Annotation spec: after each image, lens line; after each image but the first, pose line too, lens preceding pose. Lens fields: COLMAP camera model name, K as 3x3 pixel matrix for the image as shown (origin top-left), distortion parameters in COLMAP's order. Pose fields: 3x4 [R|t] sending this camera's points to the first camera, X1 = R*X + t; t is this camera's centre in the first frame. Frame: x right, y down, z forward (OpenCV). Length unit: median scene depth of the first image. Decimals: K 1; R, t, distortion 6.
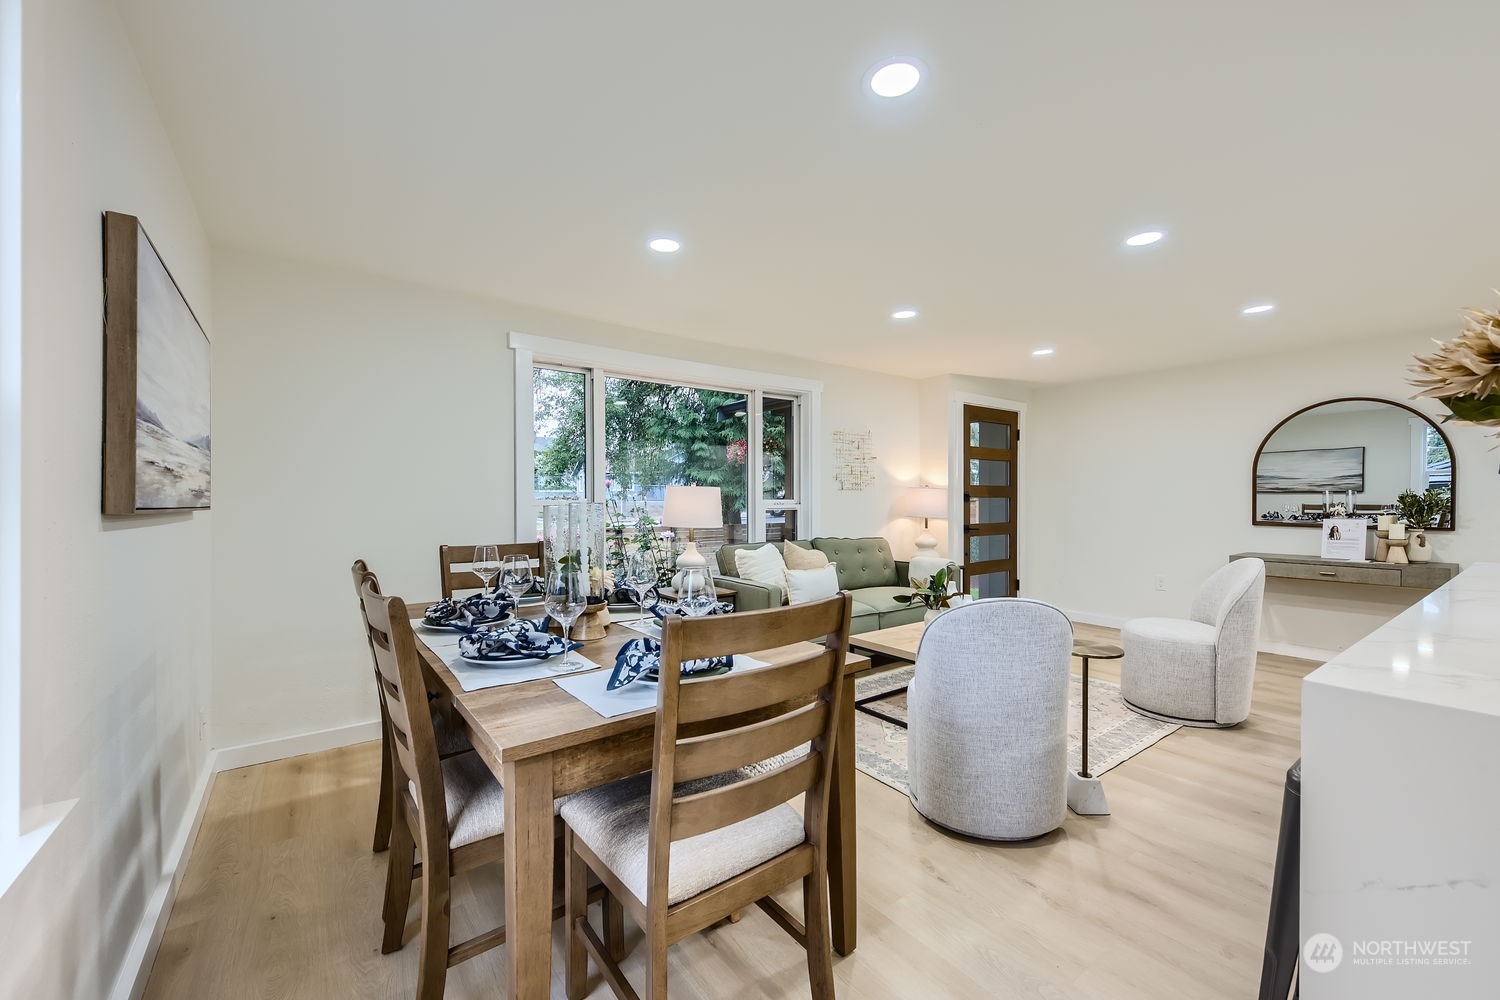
lens RADIAL K [[592.6, 0, 747.2], [0, 592.6, 498.3], [0, 0, 1]] dist [-0.000457, -0.000257]
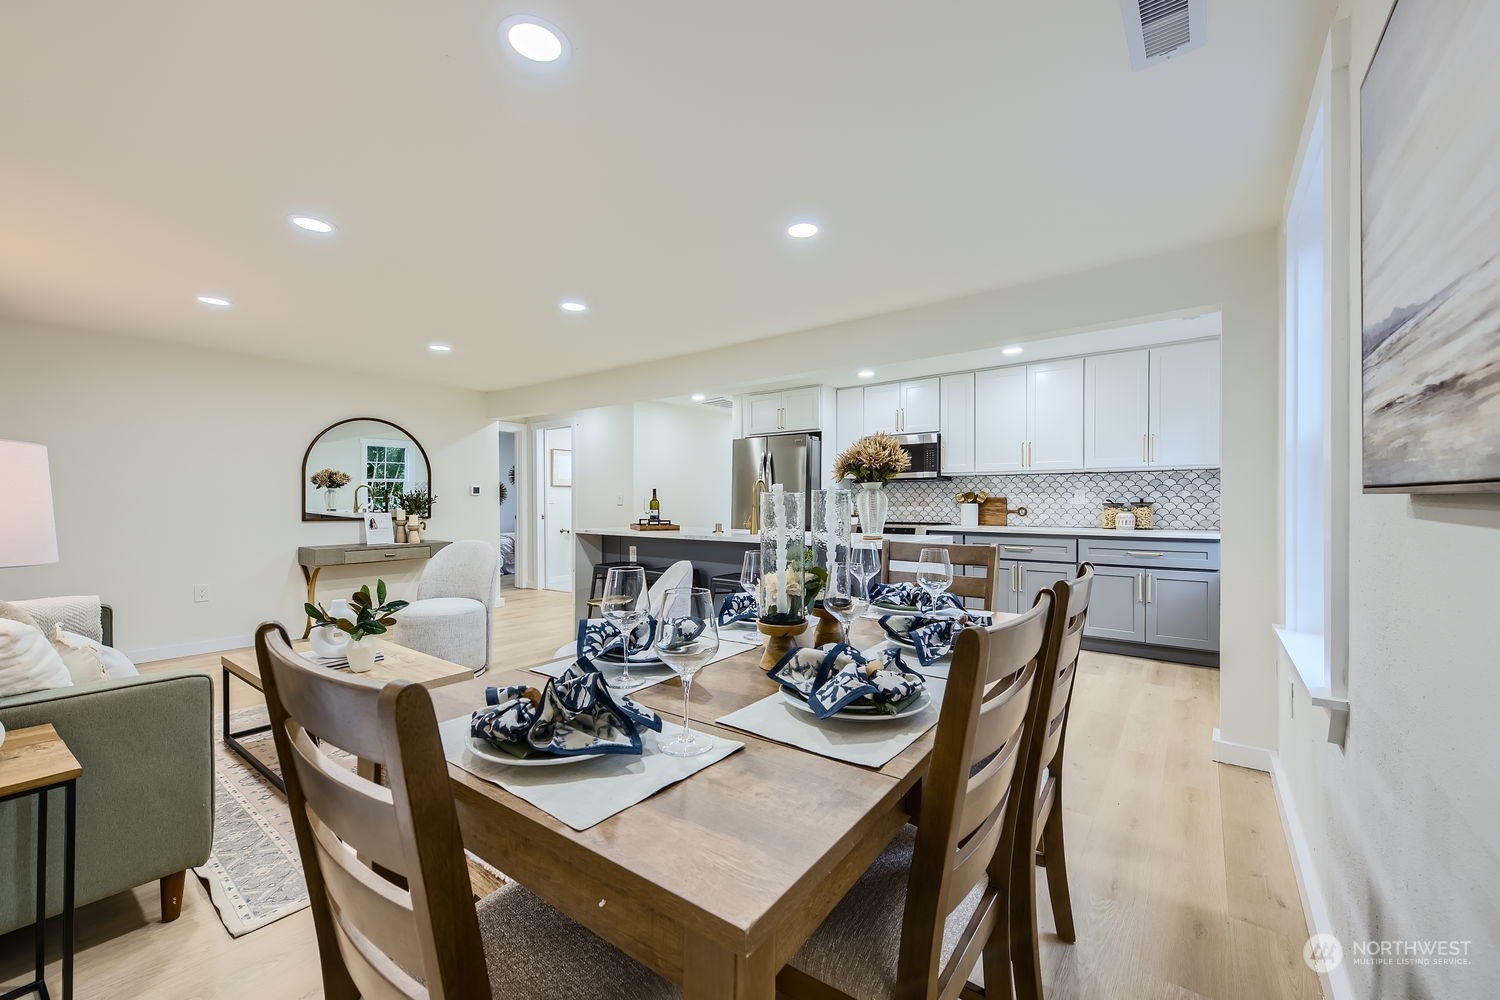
lens RADIAL K [[592.6, 0, 747.2], [0, 592.6, 498.3], [0, 0, 1]] dist [-0.000457, -0.000257]
pose [[-0.277219, 0.004675, 0.960796, -0.484798], [0.001671, 0.999989, -0.004384, 0.010700], [-0.960805, 0.000390, -0.277223, 0.613595]]
